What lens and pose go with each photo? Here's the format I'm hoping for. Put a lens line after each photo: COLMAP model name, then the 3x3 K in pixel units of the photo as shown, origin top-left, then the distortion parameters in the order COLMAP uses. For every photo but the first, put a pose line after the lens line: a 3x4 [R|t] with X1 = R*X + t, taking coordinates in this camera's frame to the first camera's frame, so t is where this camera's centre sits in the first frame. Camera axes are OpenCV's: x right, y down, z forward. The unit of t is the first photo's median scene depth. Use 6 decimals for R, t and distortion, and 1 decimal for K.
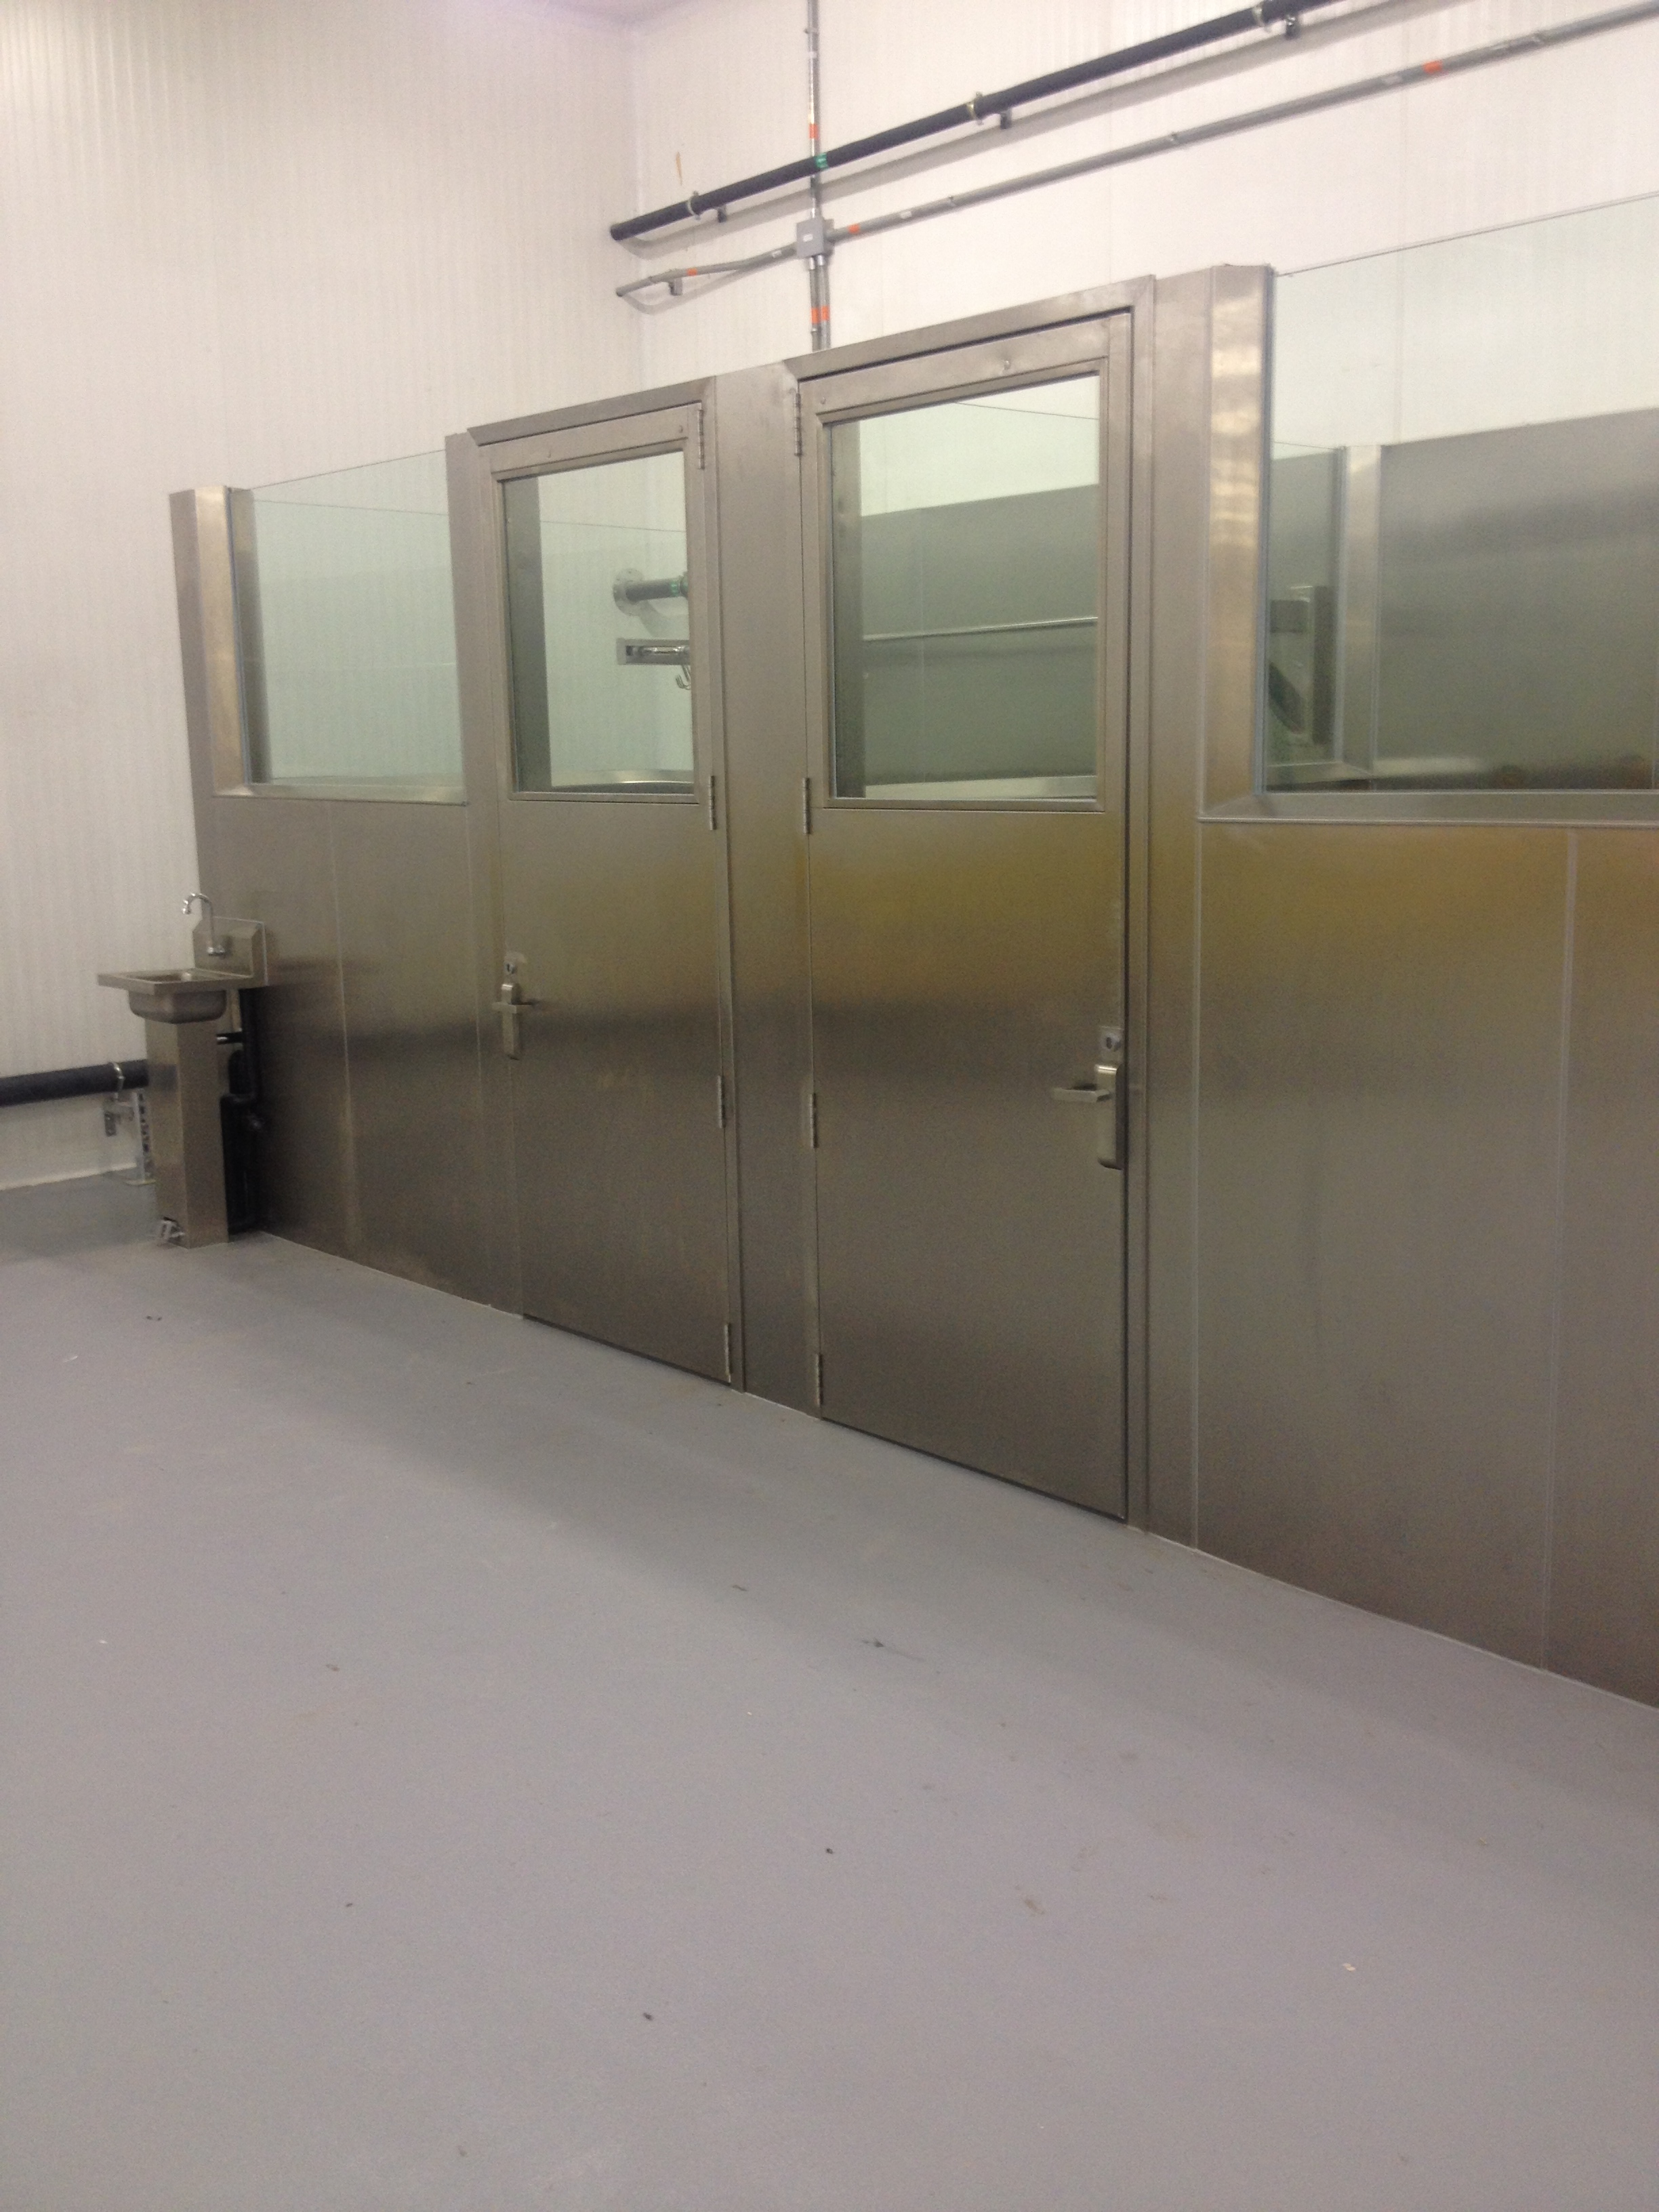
lens RADIAL K [[2089.7, 0, 829.5], [0, 2089.7, 1106.0], [0, 0, 1]] dist [0.117434, -0.204195]
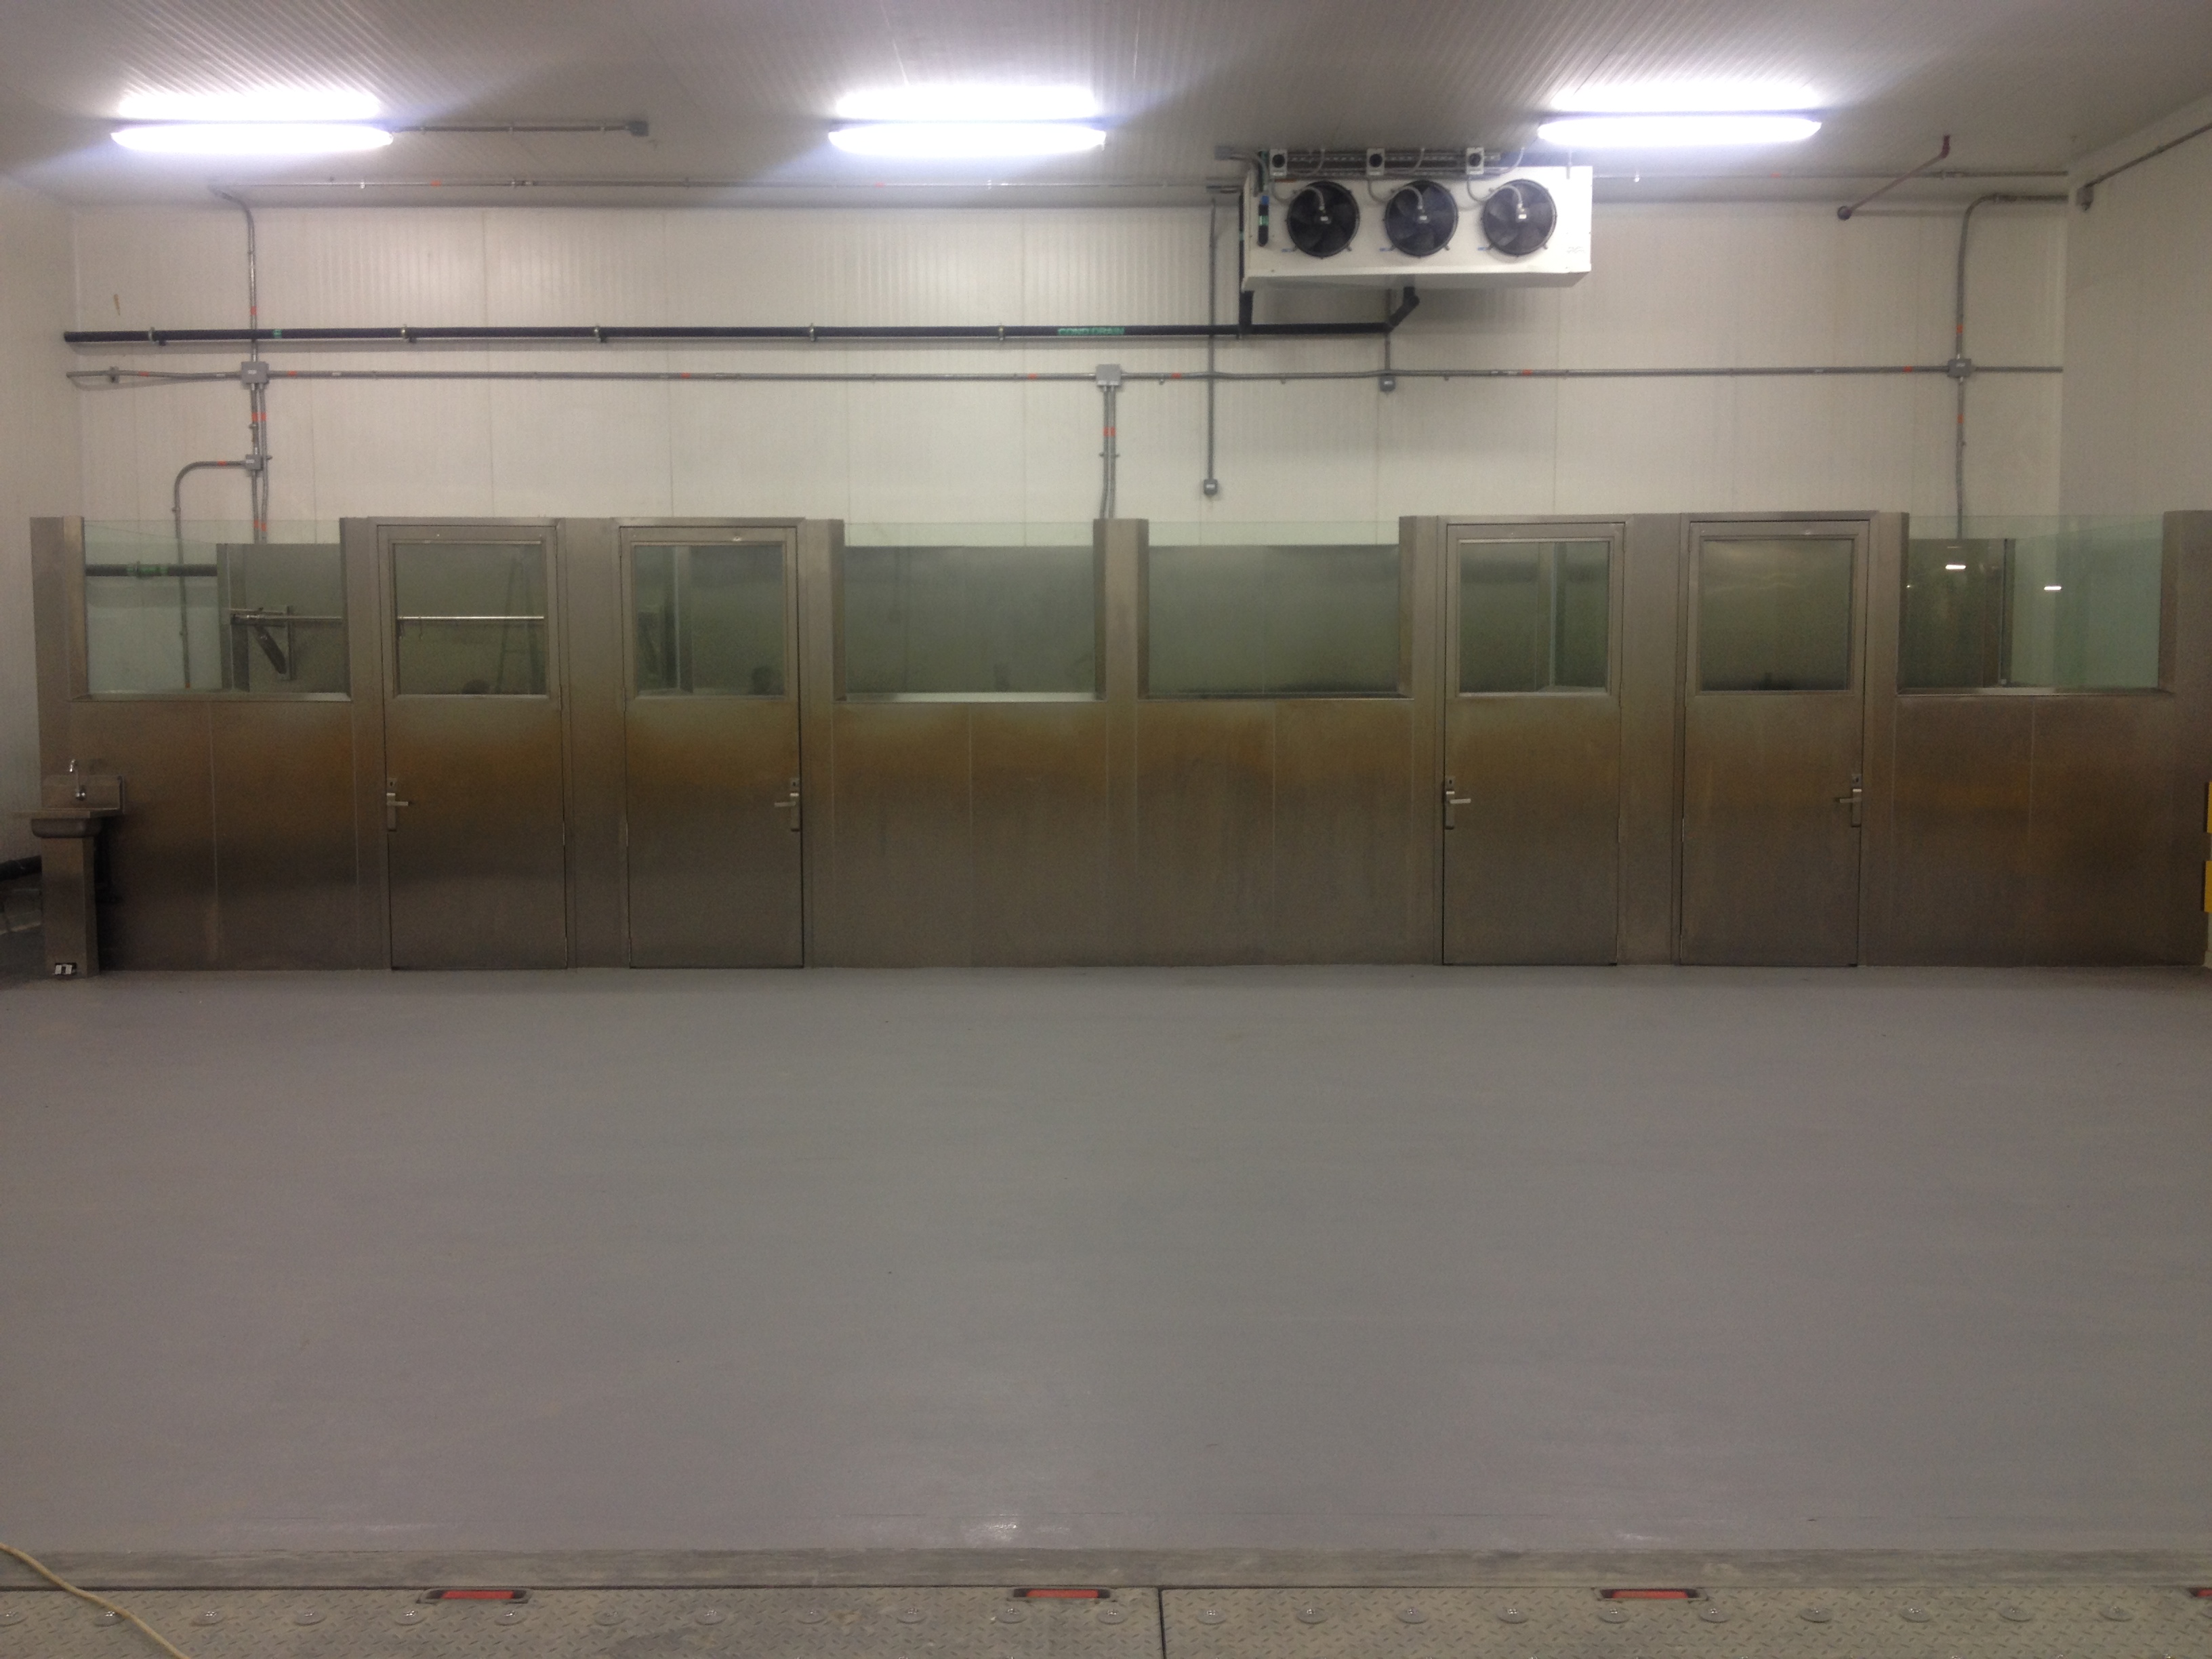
lens RADIAL K [[2067.7, 0, 1094.2], [0, 2067.7, 827.3], [0, 0, 1]] dist [0.133046, -0.250156]
pose [[0.671435, -0.039856, 0.739991, -0.936805], [0.118368, 0.991500, -0.054000, 0.126514], [-0.731549, 0.123848, 0.670445, -0.627640]]
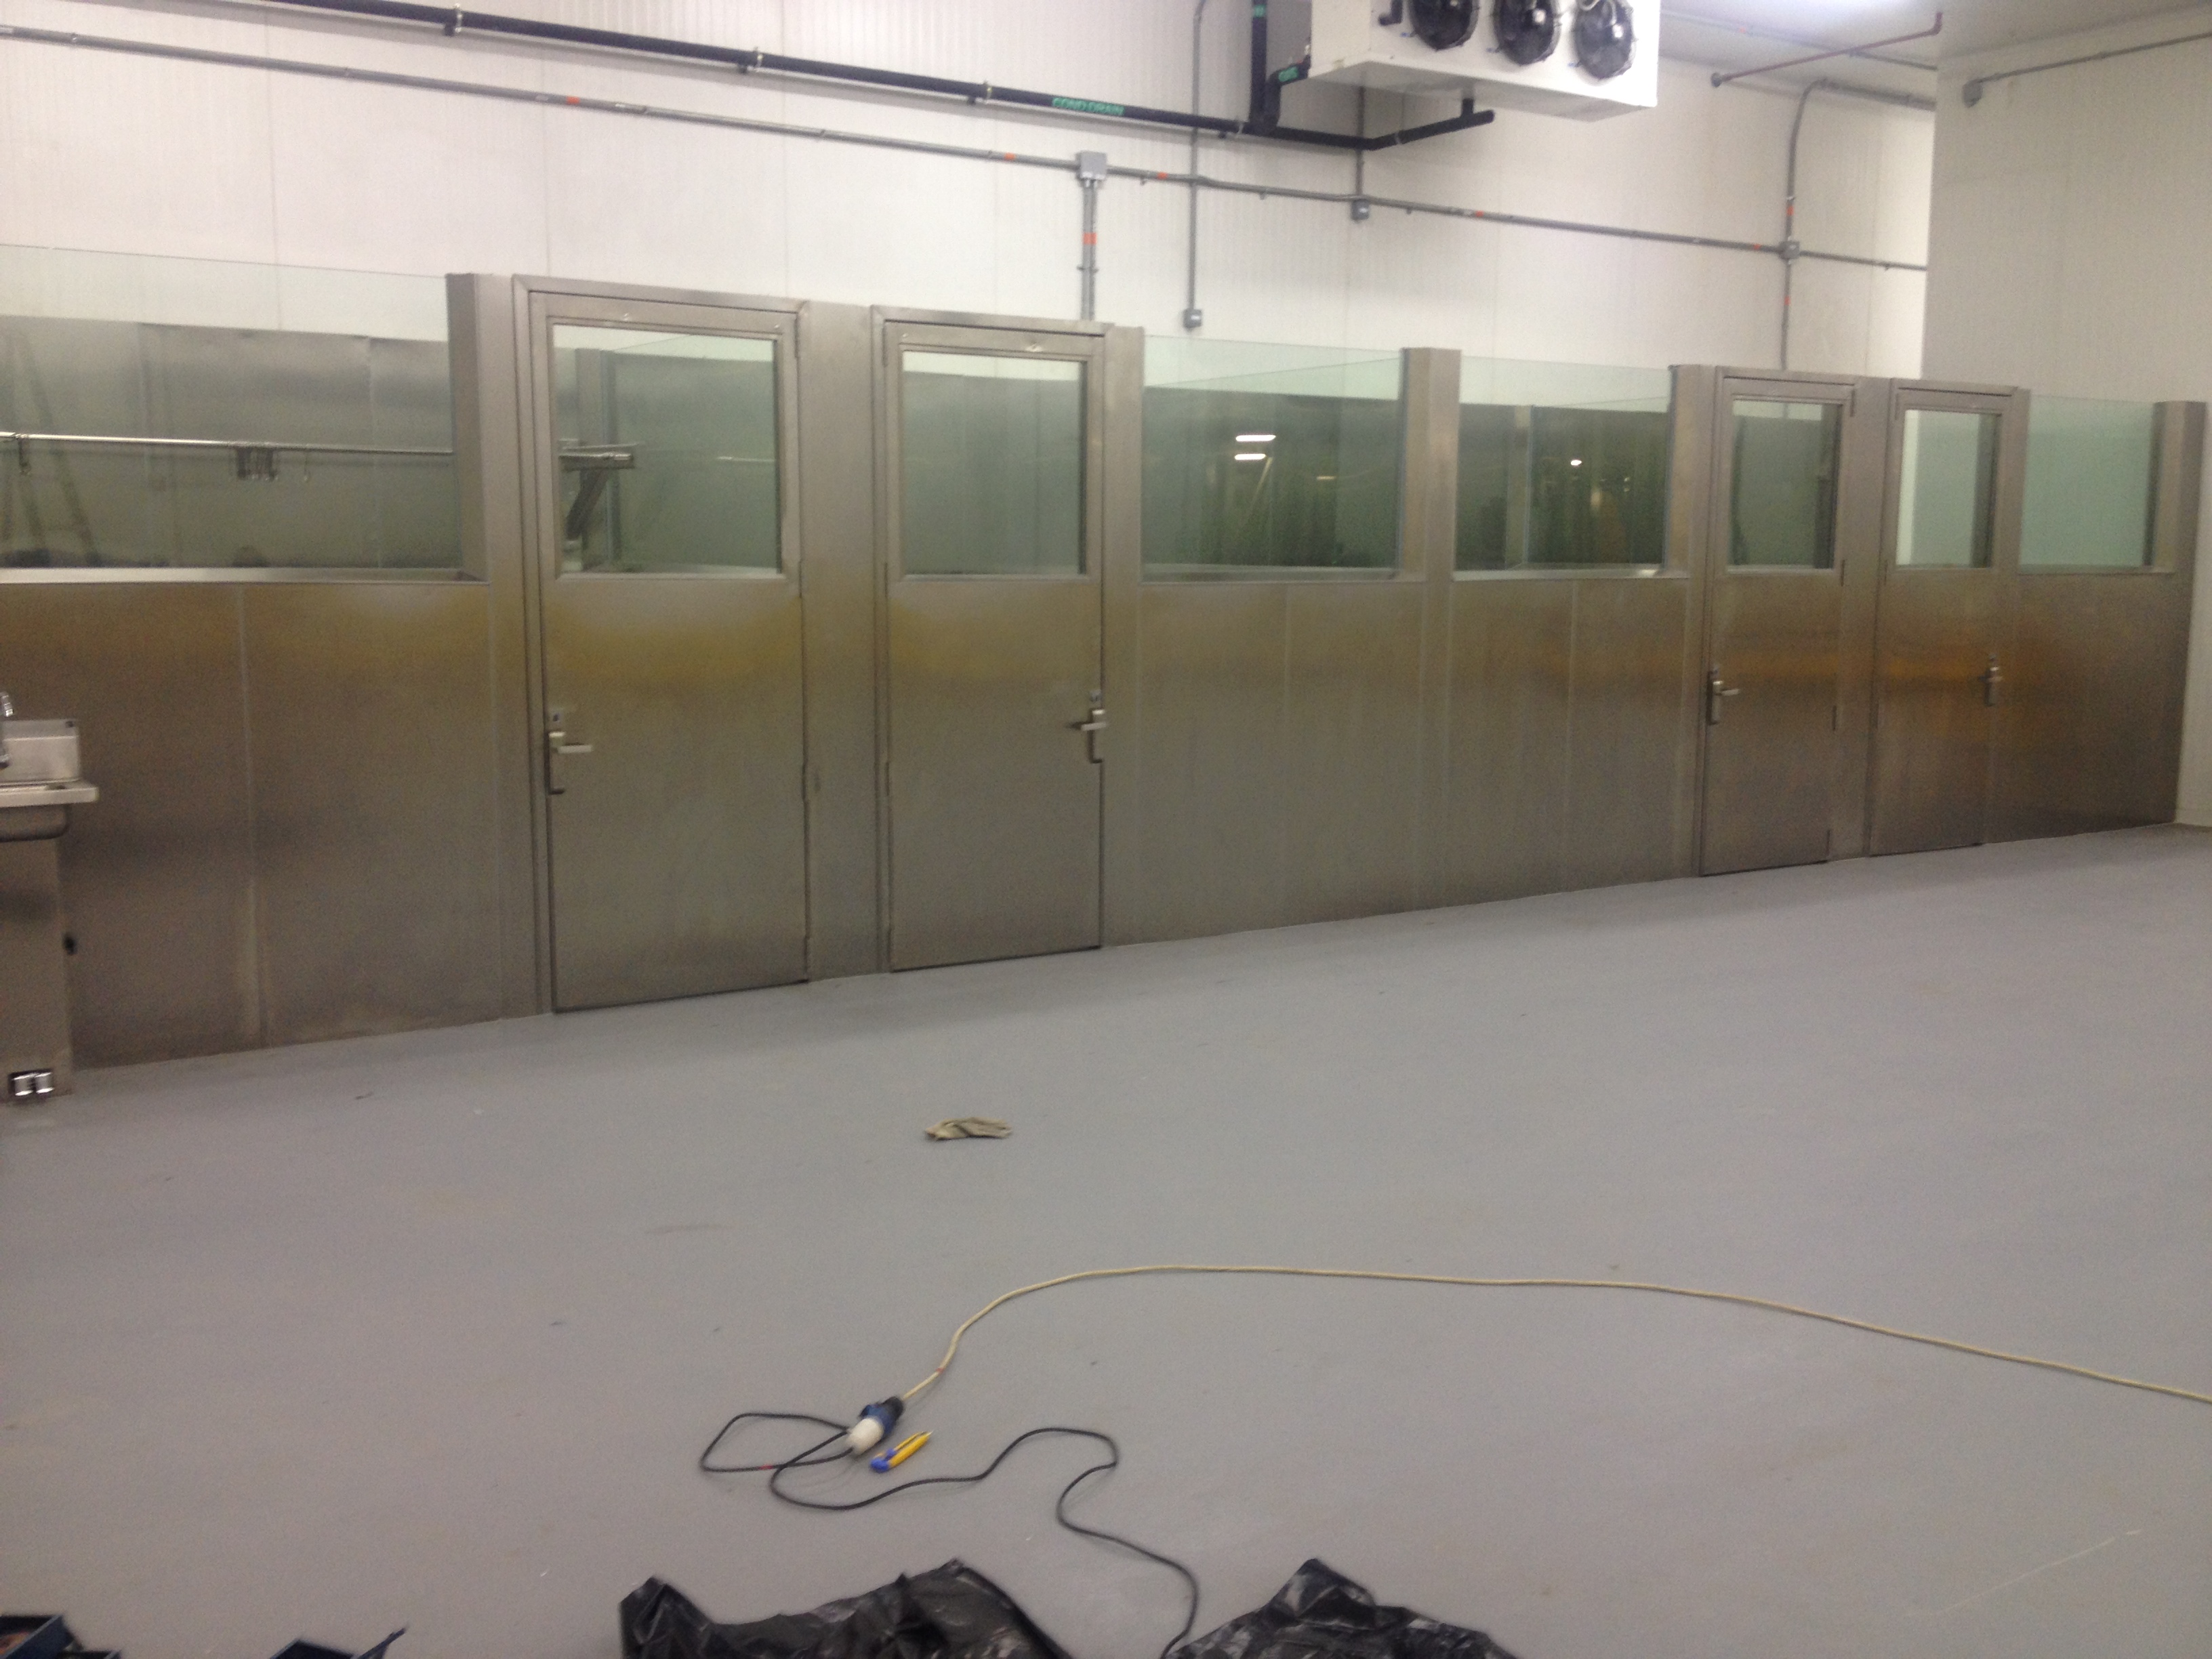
lens RADIAL K [[2067.7, 0, 1094.2], [0, 2067.7, 827.3], [0, 0, 1]] dist [0.133046, -0.250156]
pose [[0.154465, -0.114261, 0.981369, -1.049393], [0.159694, 0.983117, 0.089329, -0.050144], [-0.975007, 0.142921, 0.170104, 0.408941]]
